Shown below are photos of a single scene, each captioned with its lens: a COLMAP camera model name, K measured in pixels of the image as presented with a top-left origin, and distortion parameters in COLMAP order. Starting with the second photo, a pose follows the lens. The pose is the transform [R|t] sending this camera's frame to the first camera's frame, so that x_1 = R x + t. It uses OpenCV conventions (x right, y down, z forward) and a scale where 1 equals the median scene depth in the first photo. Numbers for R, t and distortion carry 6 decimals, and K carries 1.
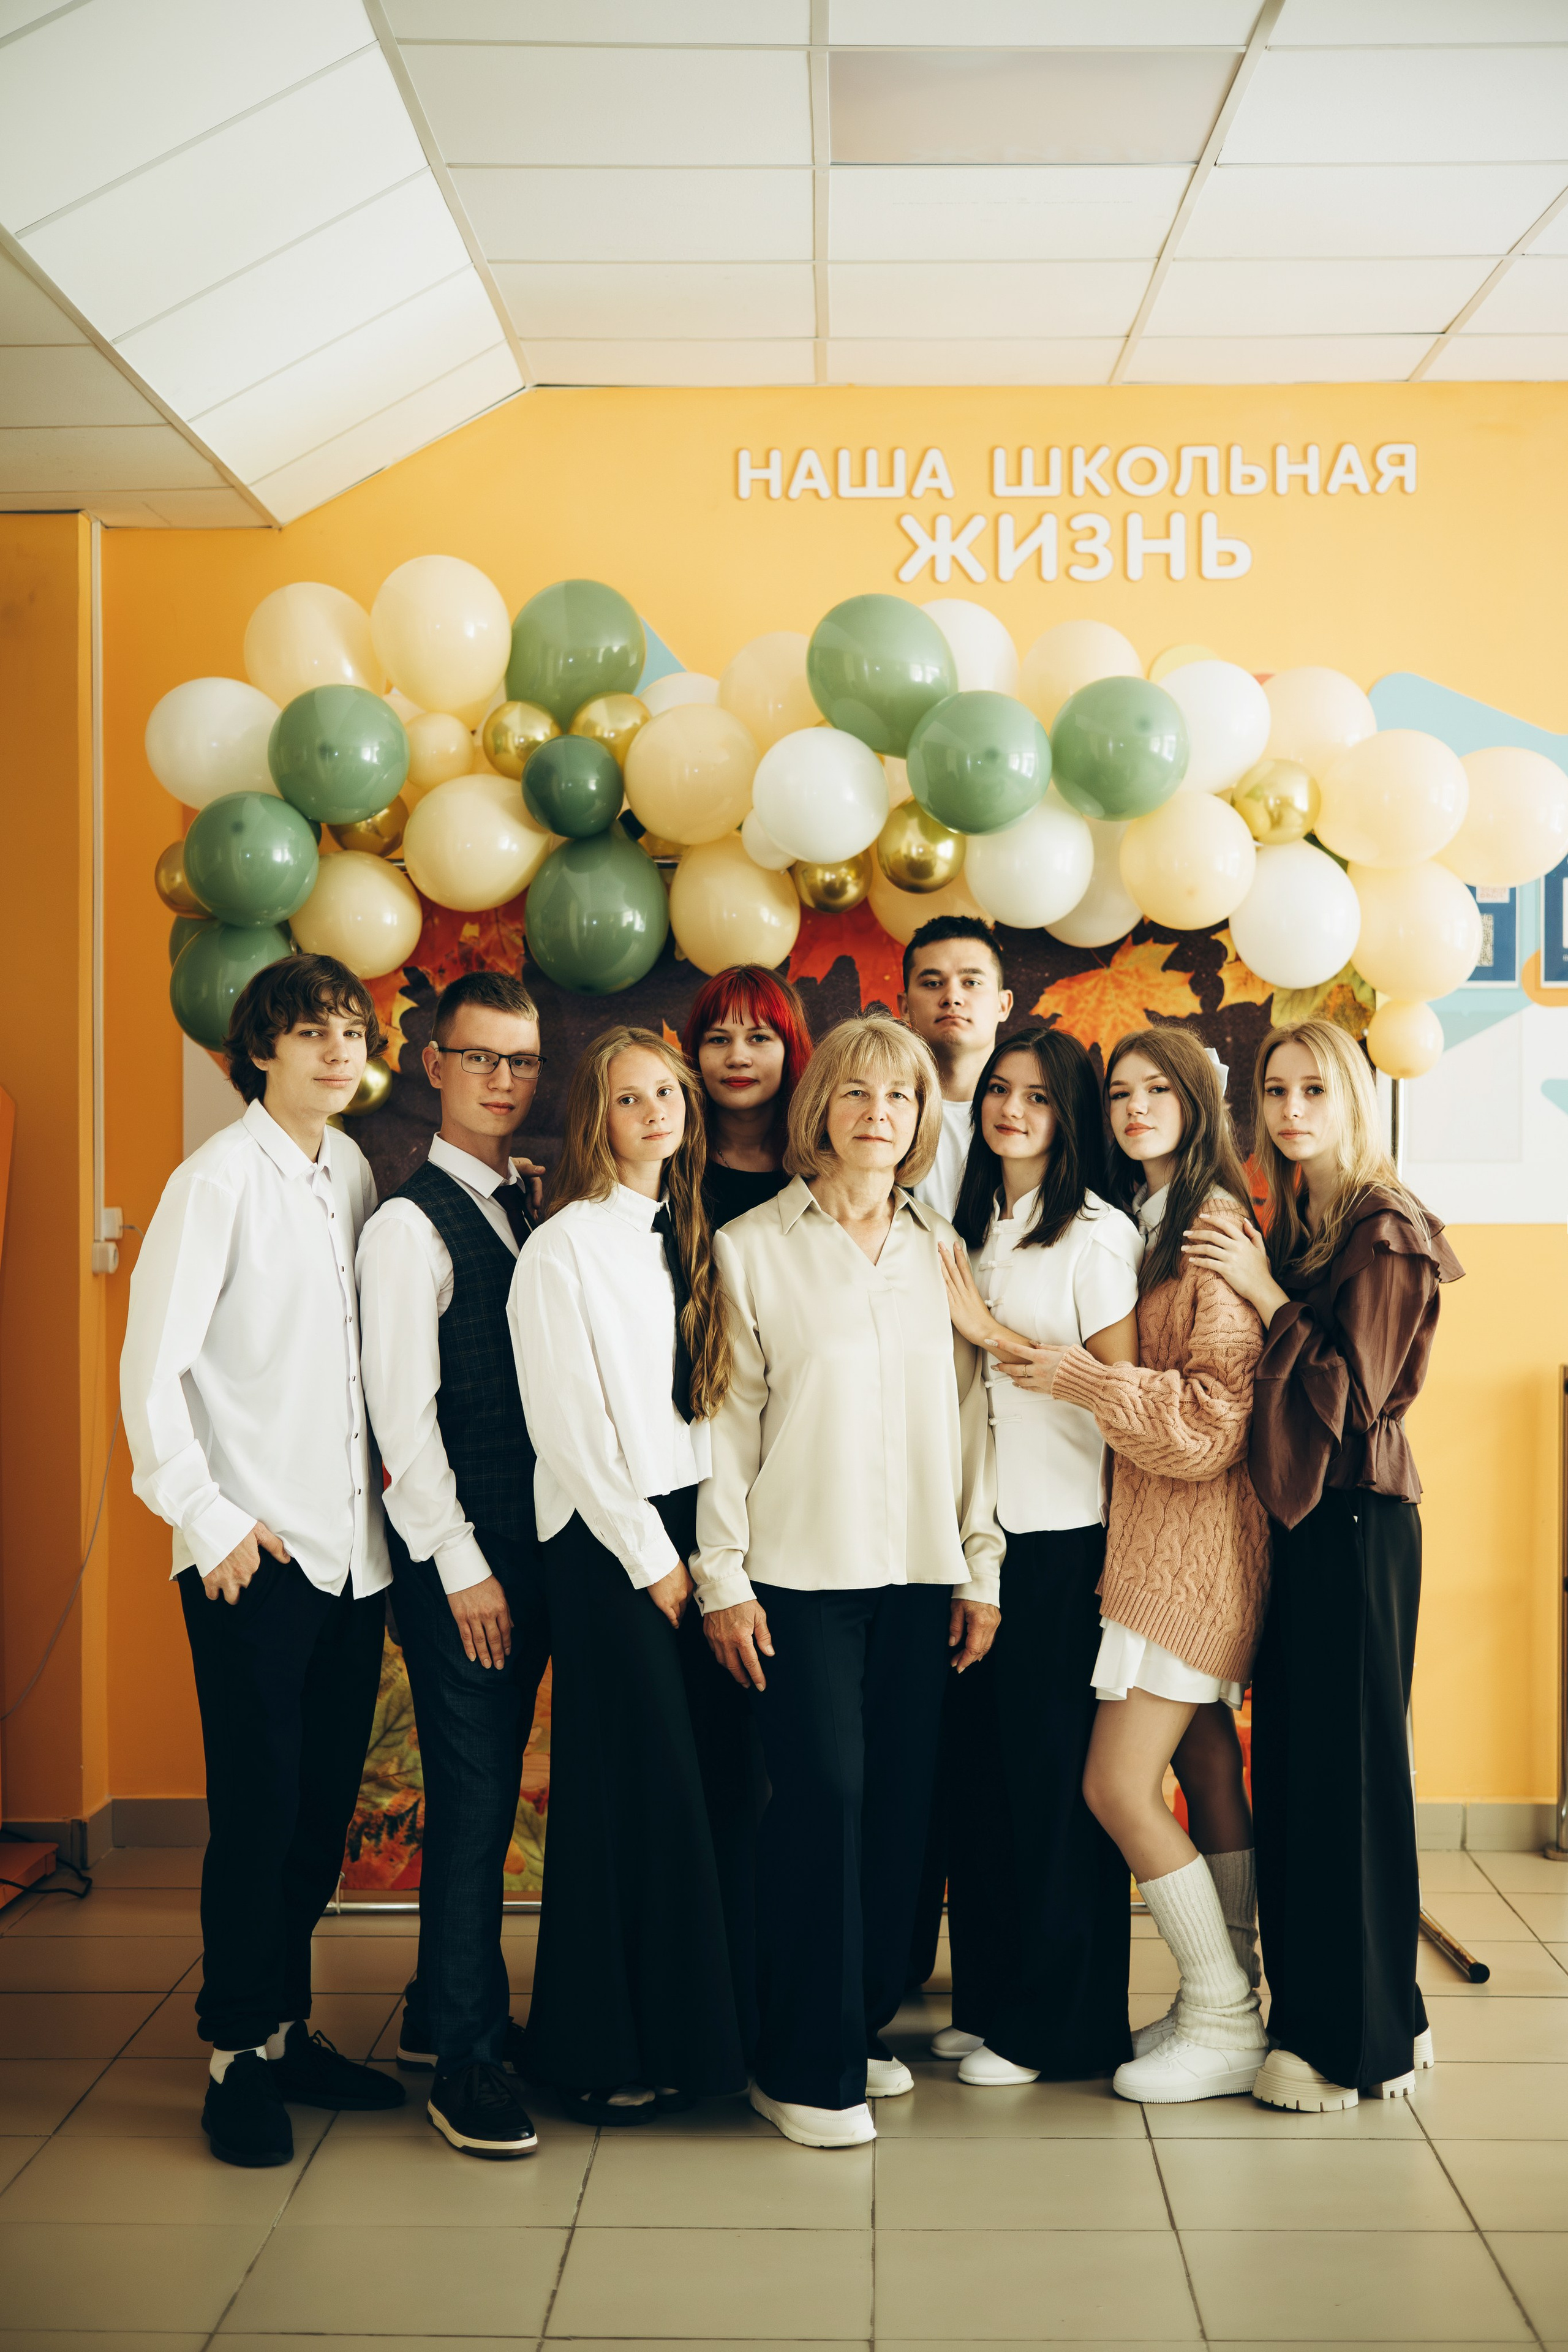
lens RADIAL K [[3169.5, 0, 784.0], [0, 3169.5, 1176.0], [0, 0, 1]] dist [0.009029, -0.050489]
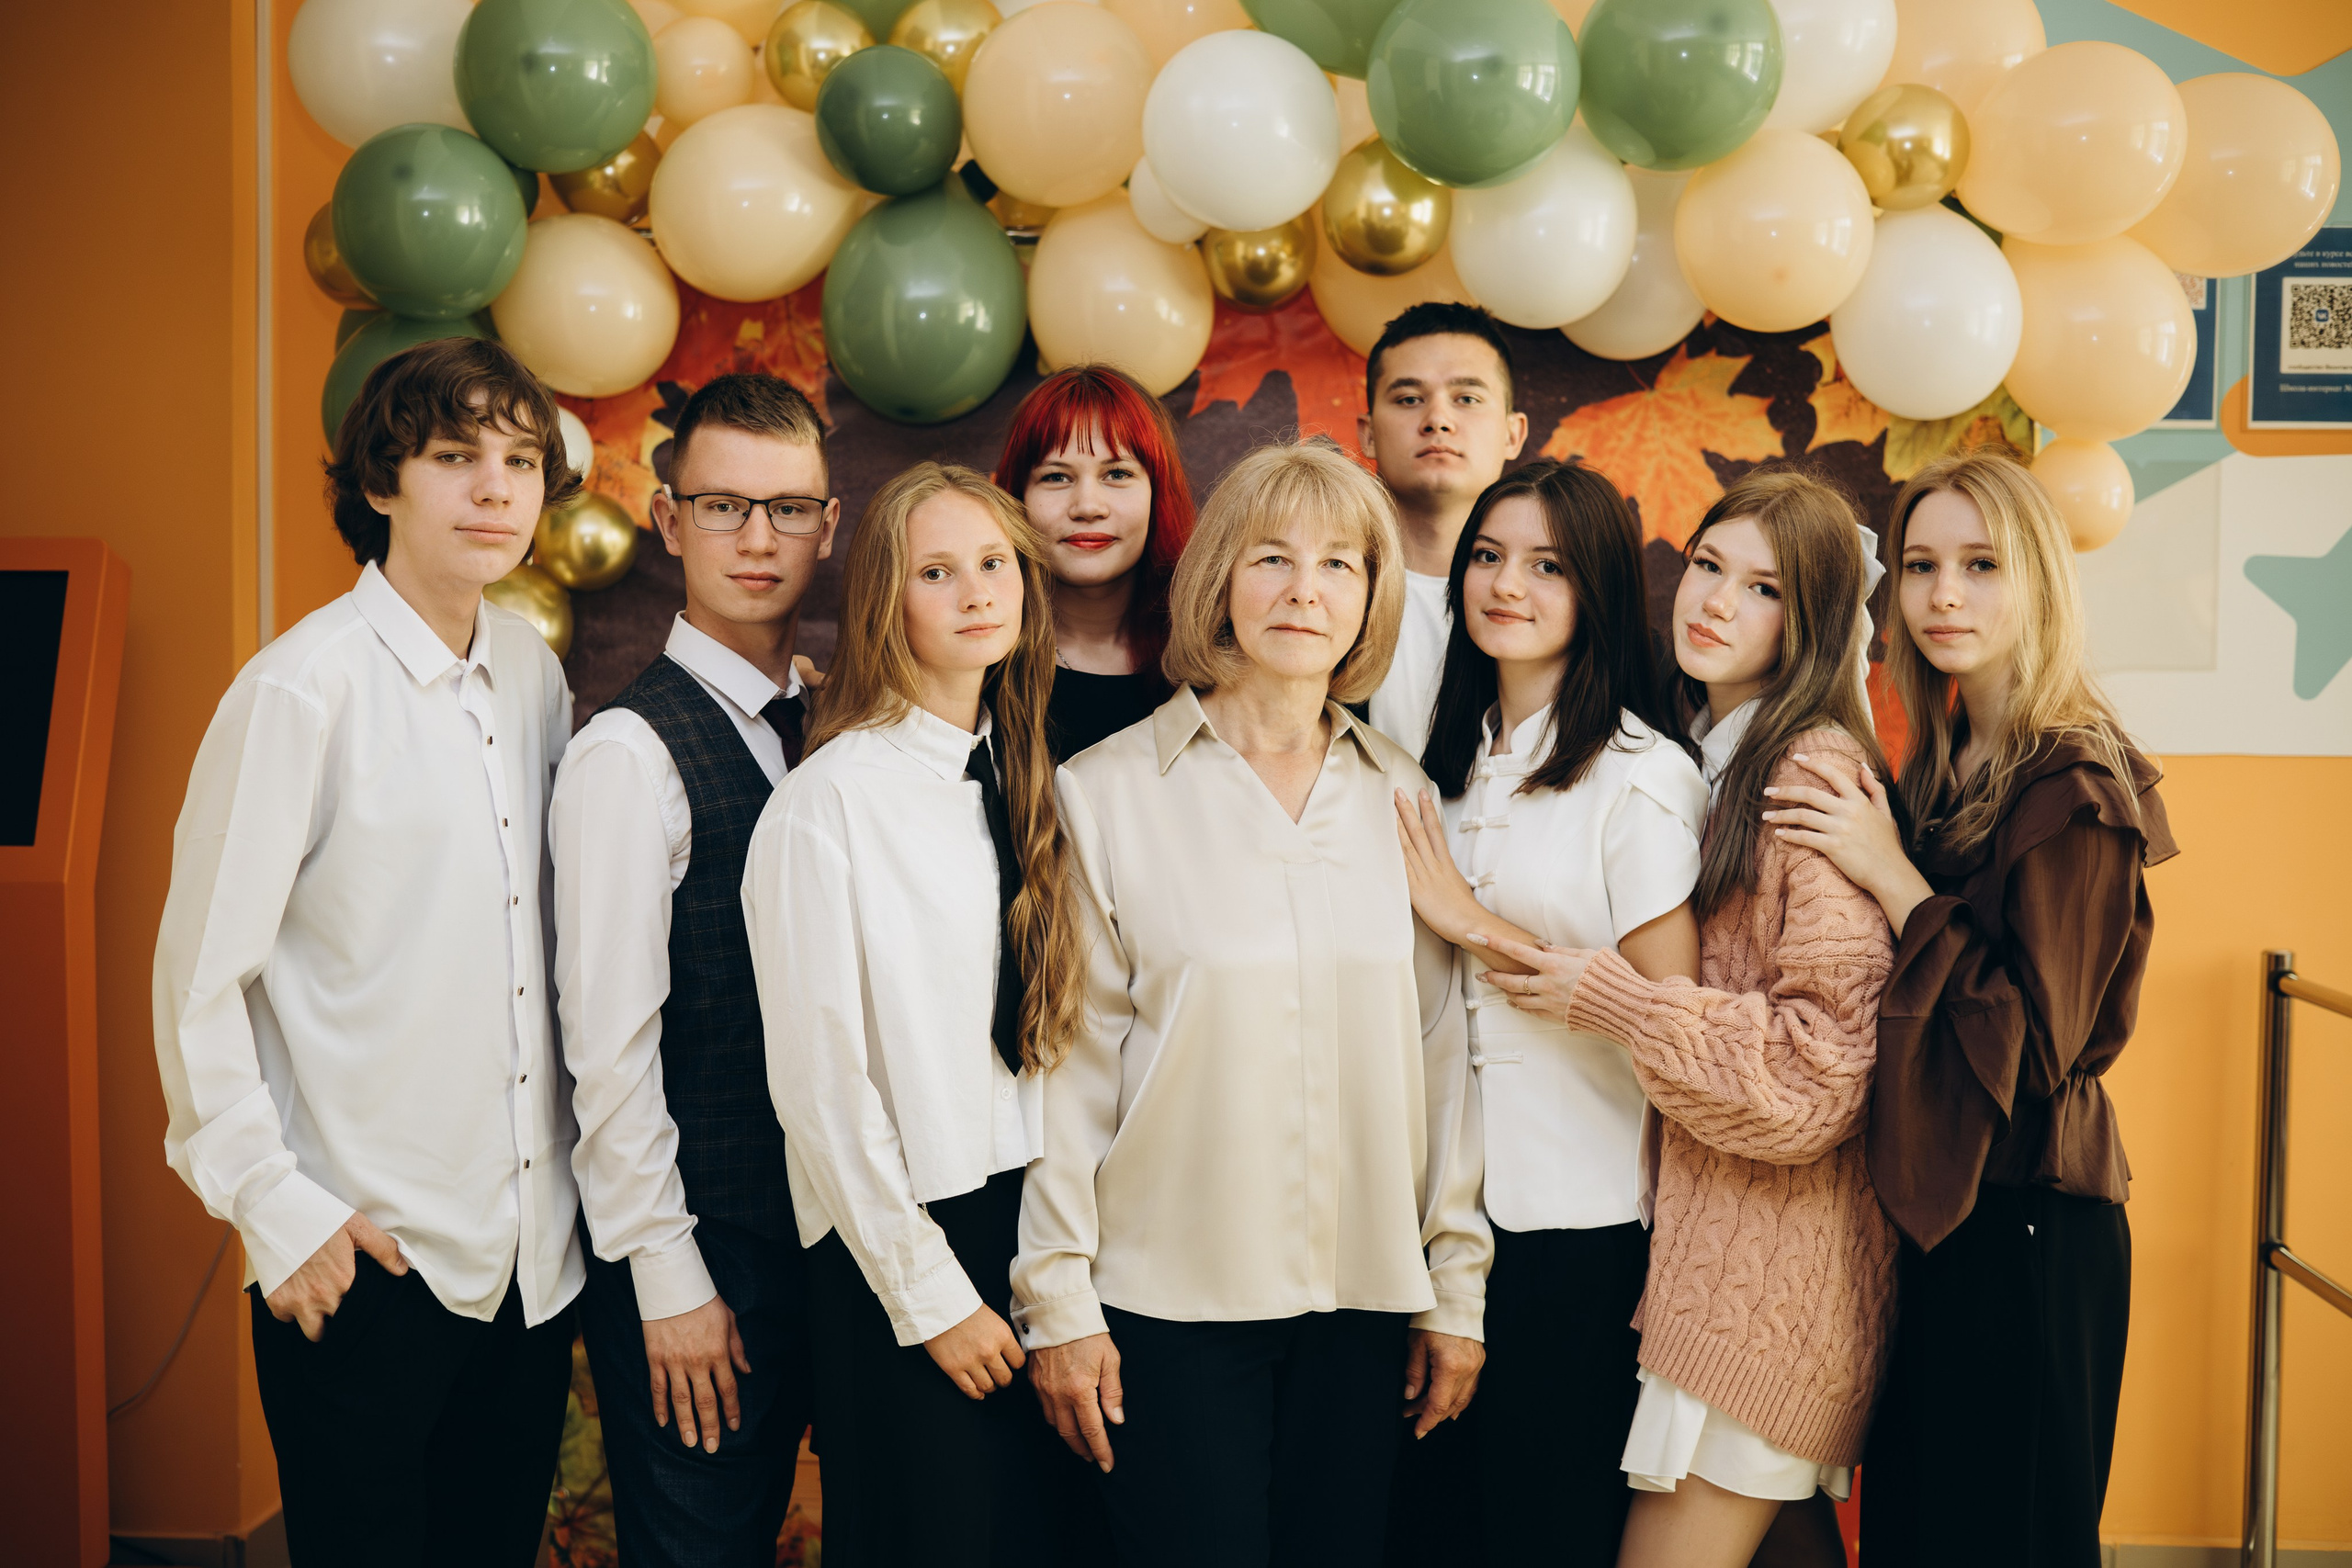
lens RADIAL K [[3169.2, 0, 1166.6], [0, 3169.2, 838.8], [0, 0, 1]] dist [0.009029, -0.050489]
pose [[0.999434, 0.012905, -0.031057, 0.018585], [-0.011112, 0.998298, 0.057243, -0.005599], [0.031743, -0.056865, 0.997877, 0.301740]]
